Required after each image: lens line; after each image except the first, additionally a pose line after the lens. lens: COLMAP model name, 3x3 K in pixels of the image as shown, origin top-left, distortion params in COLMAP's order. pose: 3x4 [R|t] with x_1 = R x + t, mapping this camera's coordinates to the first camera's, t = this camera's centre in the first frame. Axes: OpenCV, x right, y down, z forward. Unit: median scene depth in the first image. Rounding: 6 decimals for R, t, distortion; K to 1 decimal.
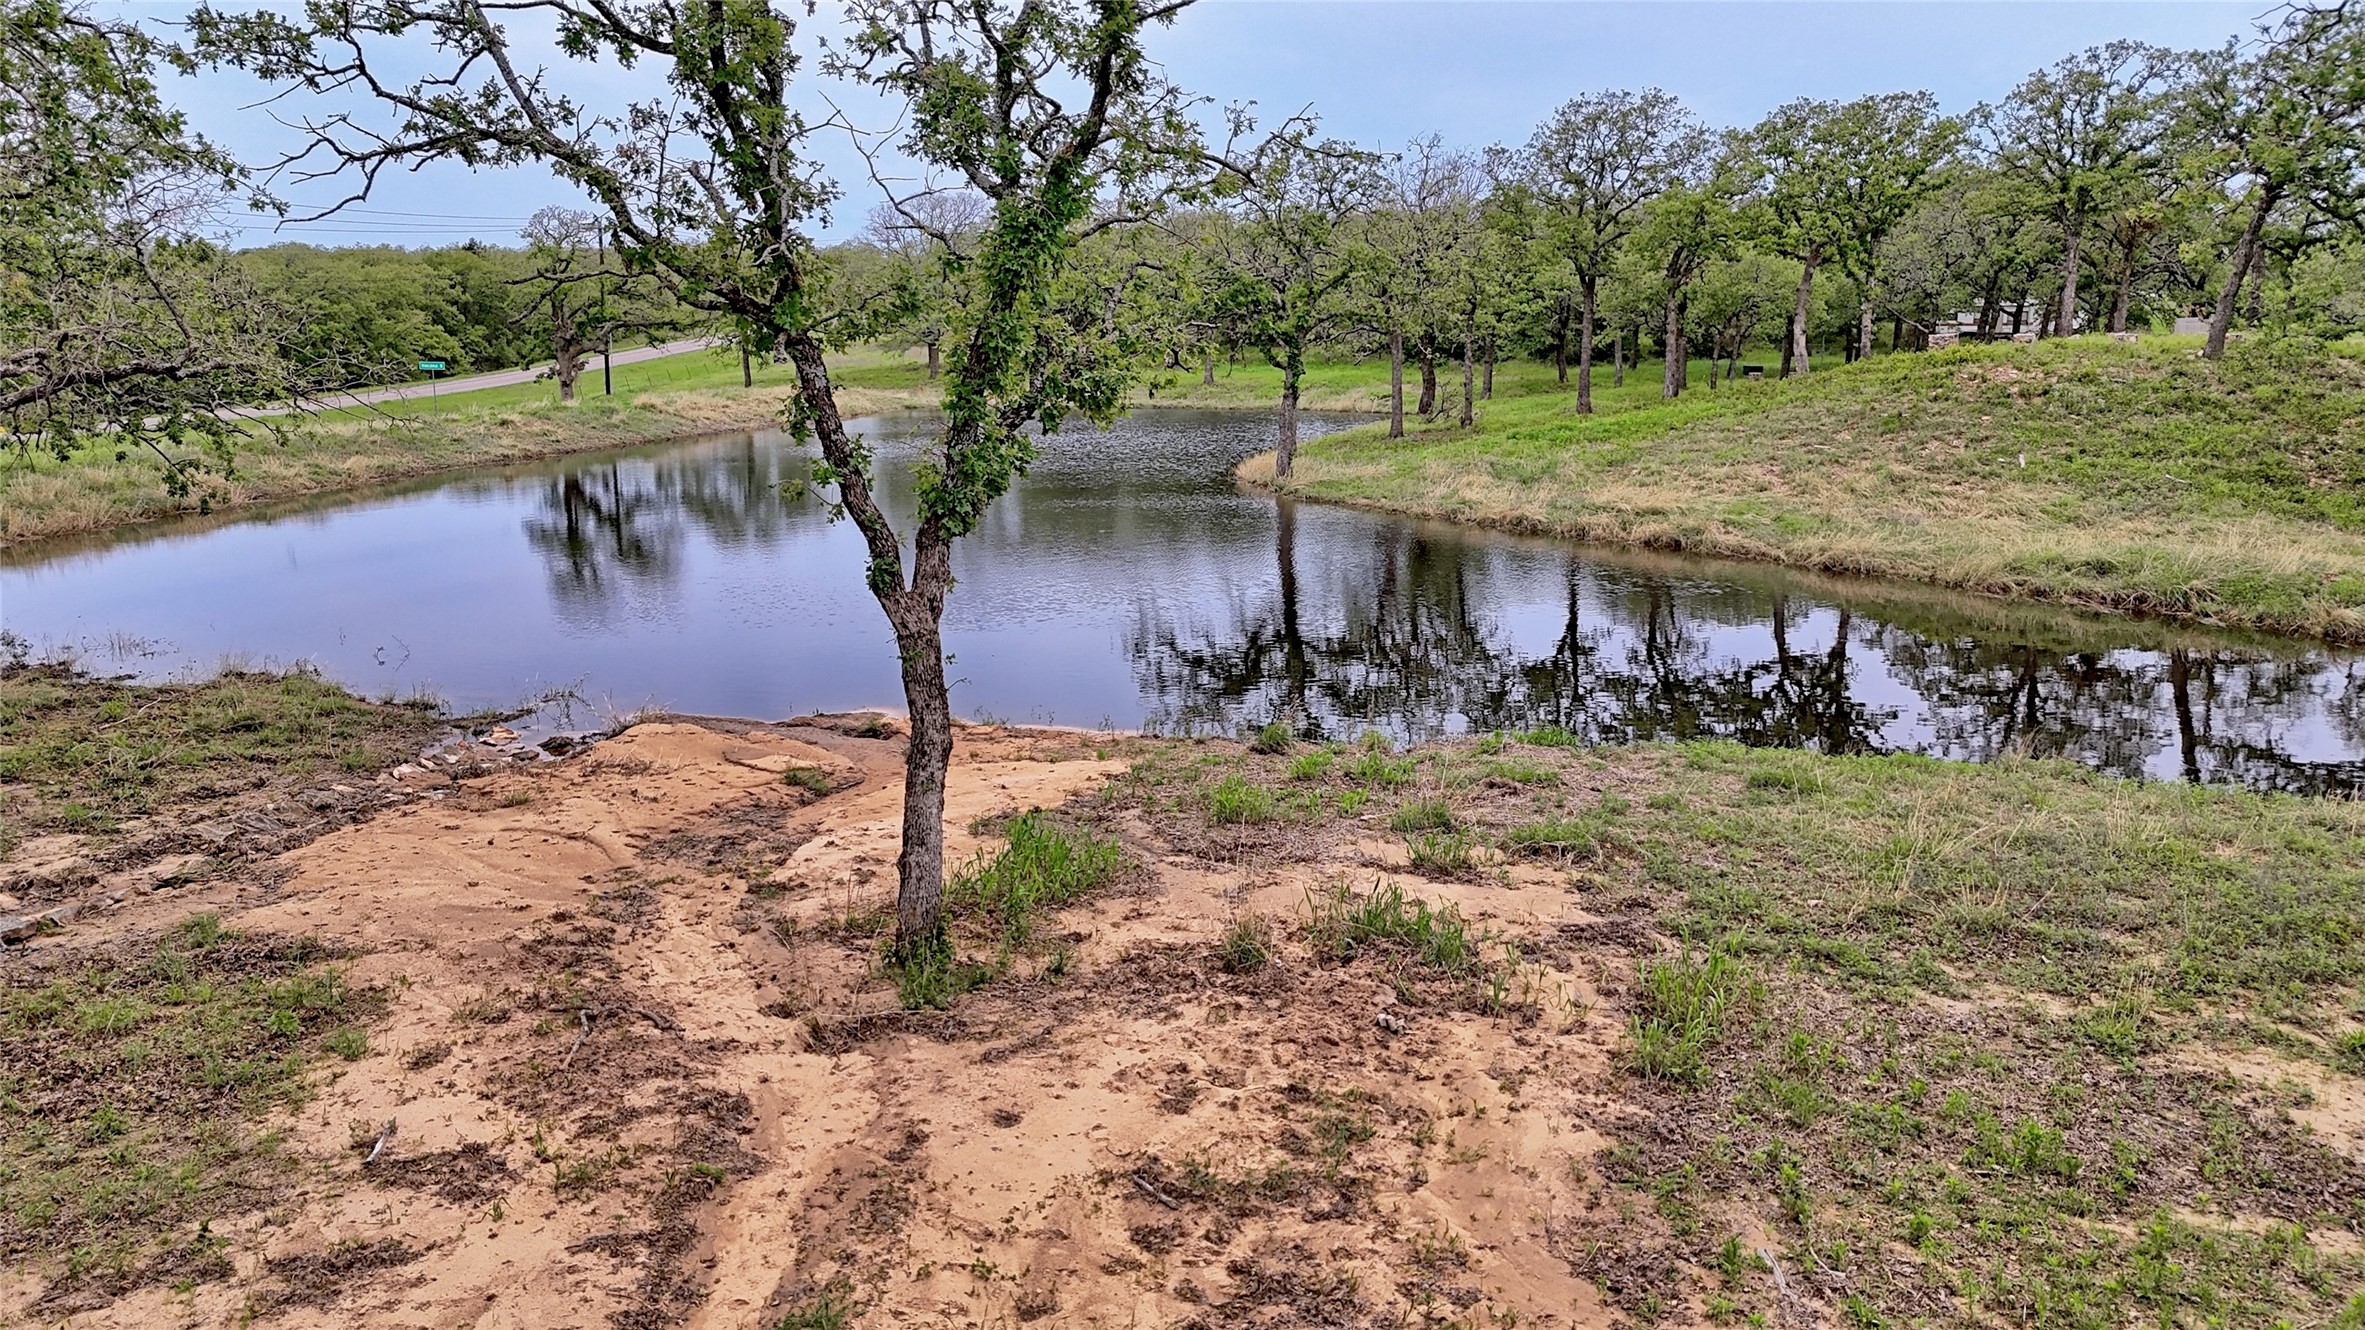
lens RADIAL K [[1673.8, 0, 1189.7], [0, 1673.8, 658.5], [0, 0, 1]] dist [0.054991, -0.051891]
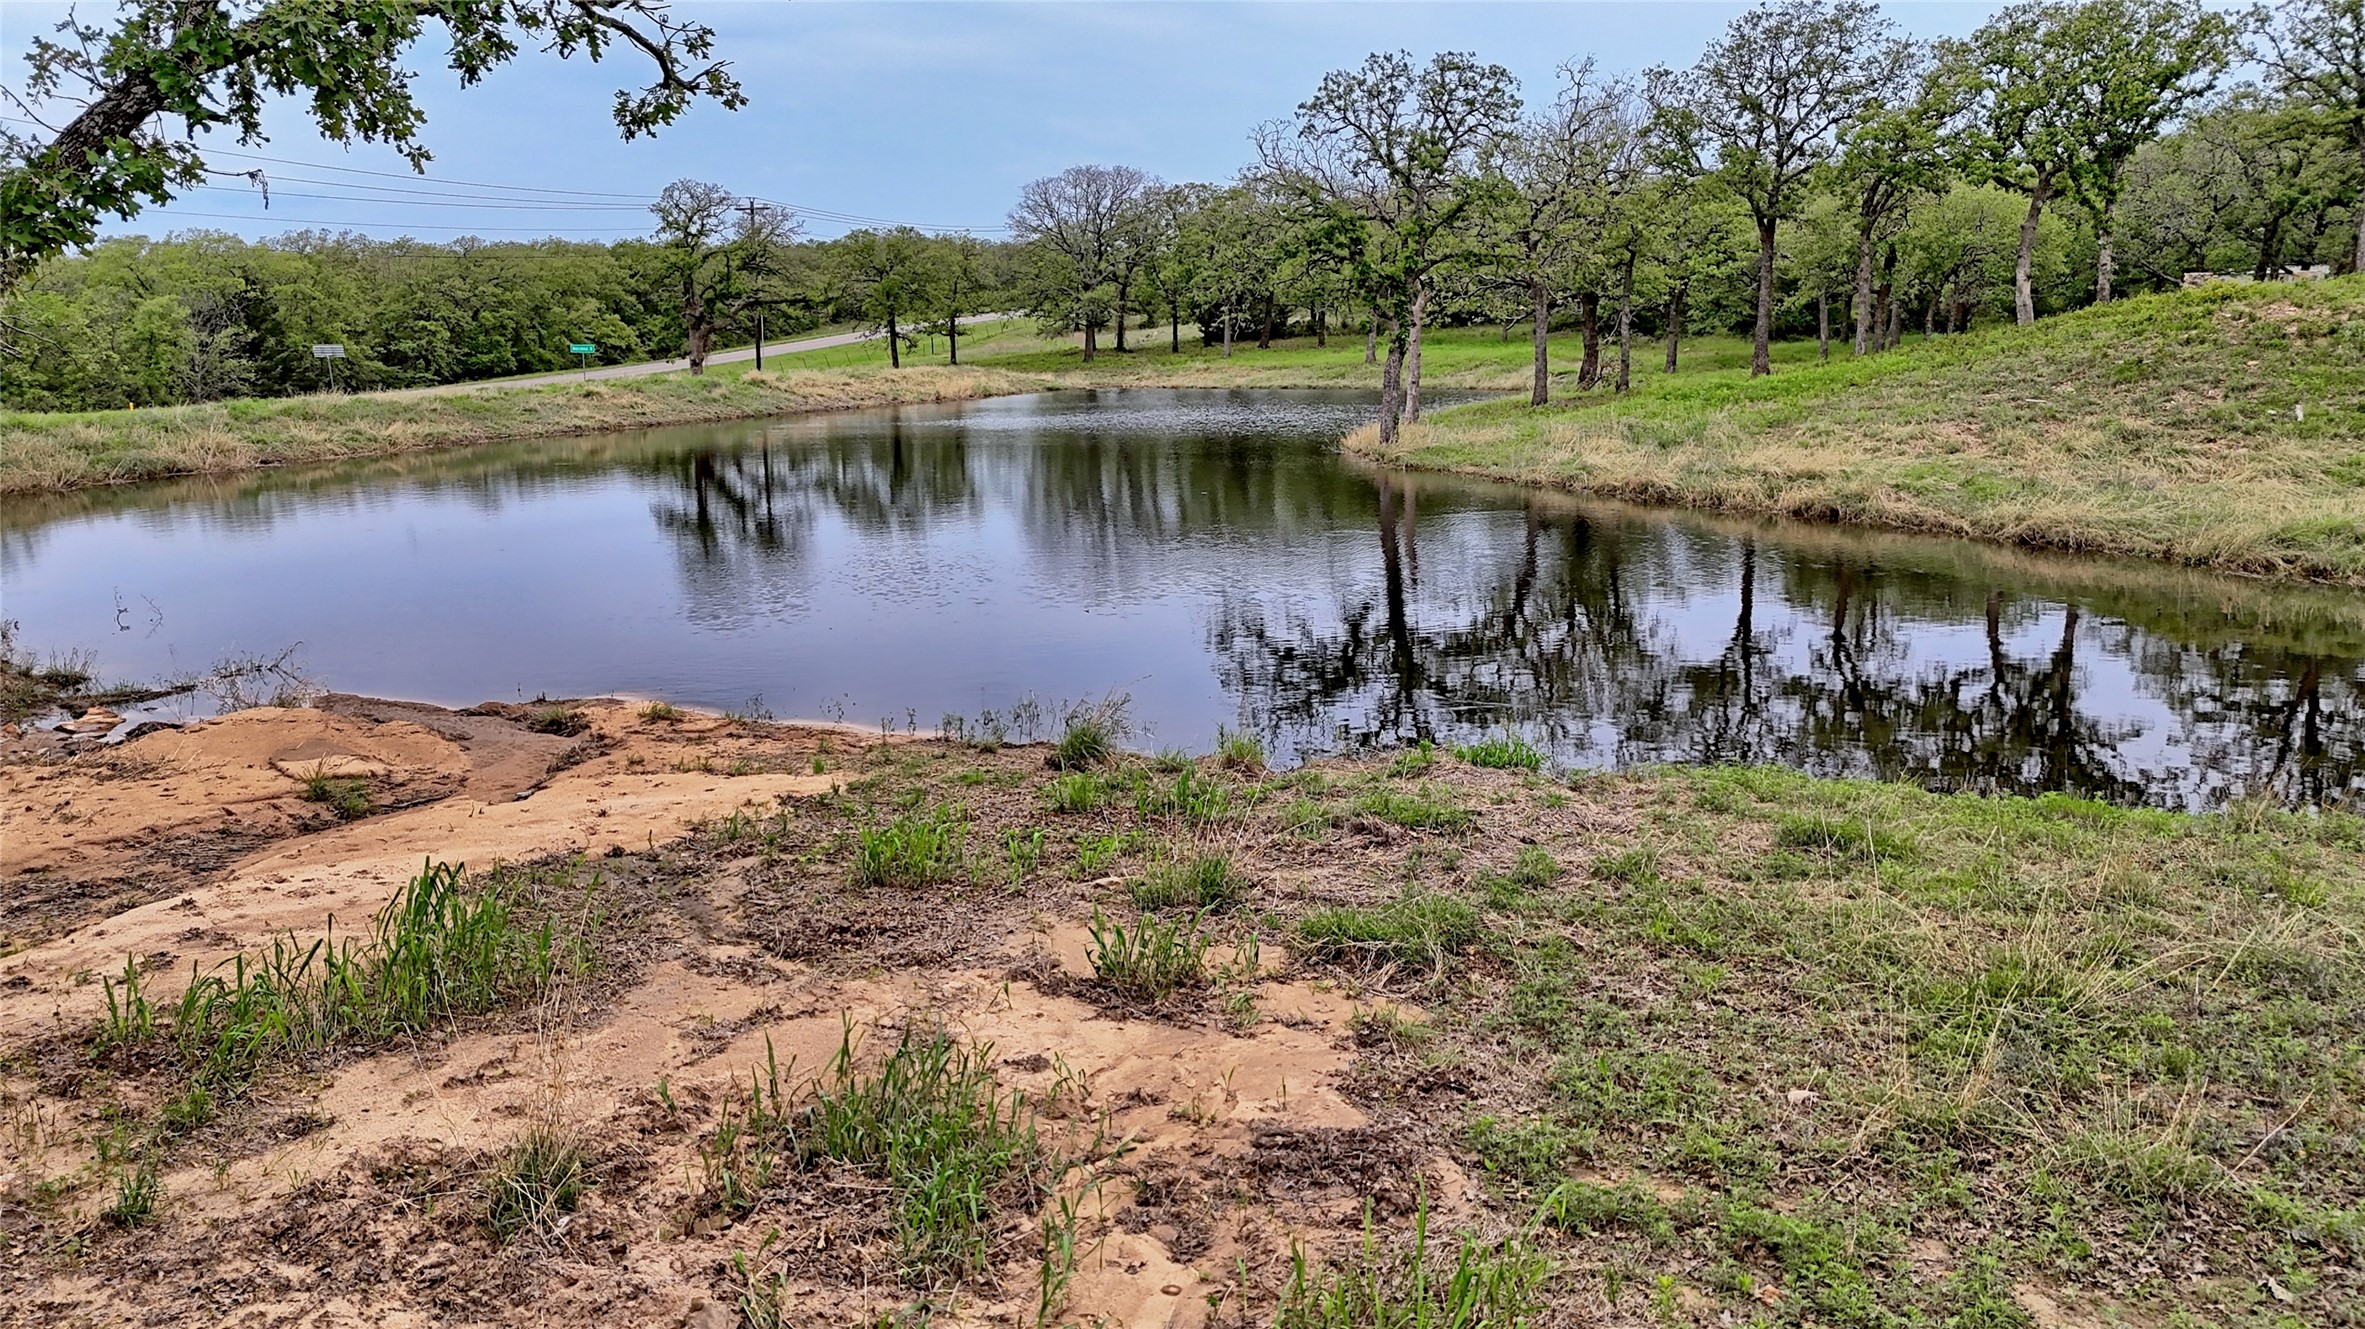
lens RADIAL K [[1673.8, 0, 1195.6], [0, 1673.8, 658.9], [0, 0, 1]] dist [0.054991, -0.051891]
pose [[0.992333, 0.016446, -0.122496, 0.056803], [-0.016493, 0.999864, 0.000632, 0.003613], [0.122489, 0.001393, 0.992469, 0.107650]]
